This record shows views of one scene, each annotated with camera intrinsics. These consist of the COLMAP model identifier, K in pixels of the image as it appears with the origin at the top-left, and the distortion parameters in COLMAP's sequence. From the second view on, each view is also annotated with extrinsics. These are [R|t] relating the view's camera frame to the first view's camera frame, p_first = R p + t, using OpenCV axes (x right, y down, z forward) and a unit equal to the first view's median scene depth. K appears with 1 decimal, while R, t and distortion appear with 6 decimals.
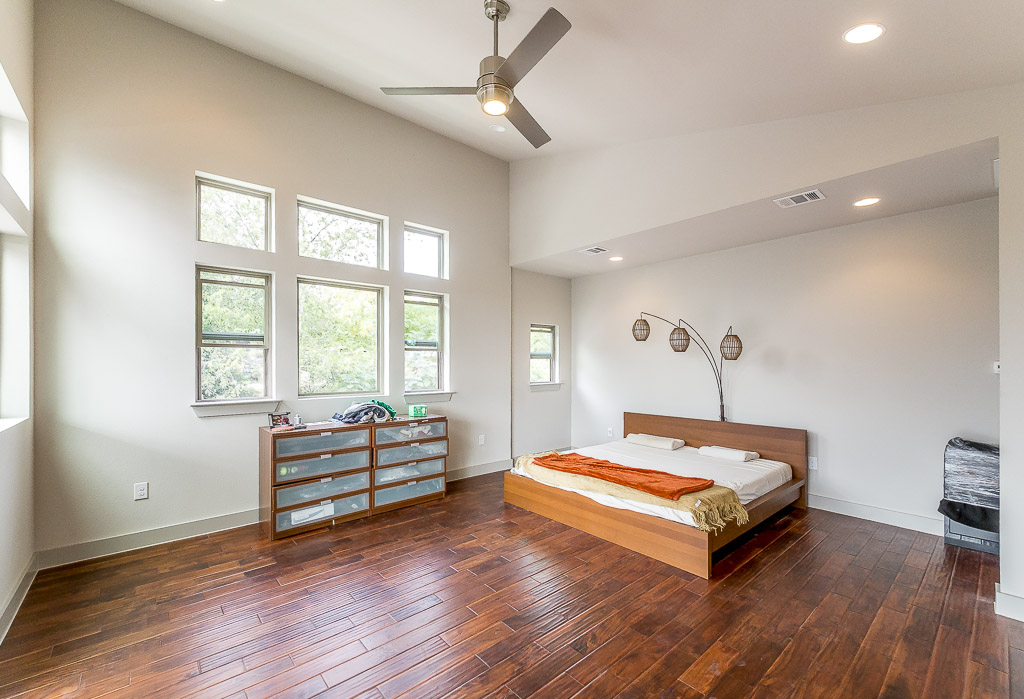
lens RADIAL K [[432.3, 0, 515.0], [0, 432.3, 364.2], [0, 0, 1]] dist [-0.000182, -0.000014]
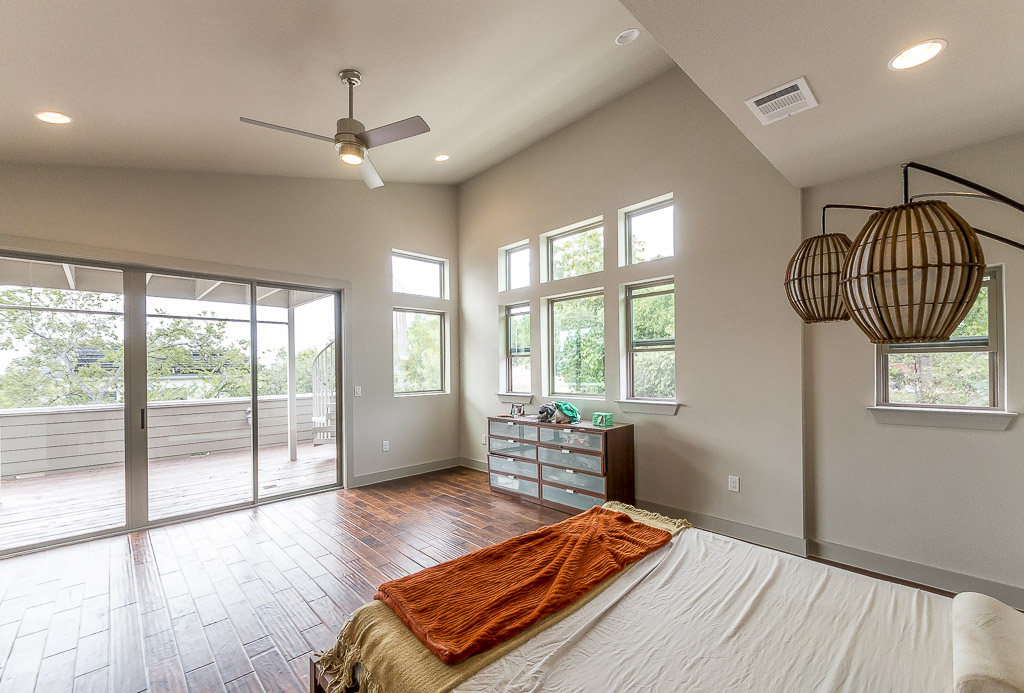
lens RADIAL K [[397.5, 0, 495.7], [0, 397.5, 357.7], [0, 0, 1]] dist [-0.001232, -0.000509]
pose [[0.047673, -0.021563, -0.998630, 0.642235], [0.015479, 0.999663, -0.020846, -0.008290], [0.998743, -0.014464, 0.047990, 0.785259]]
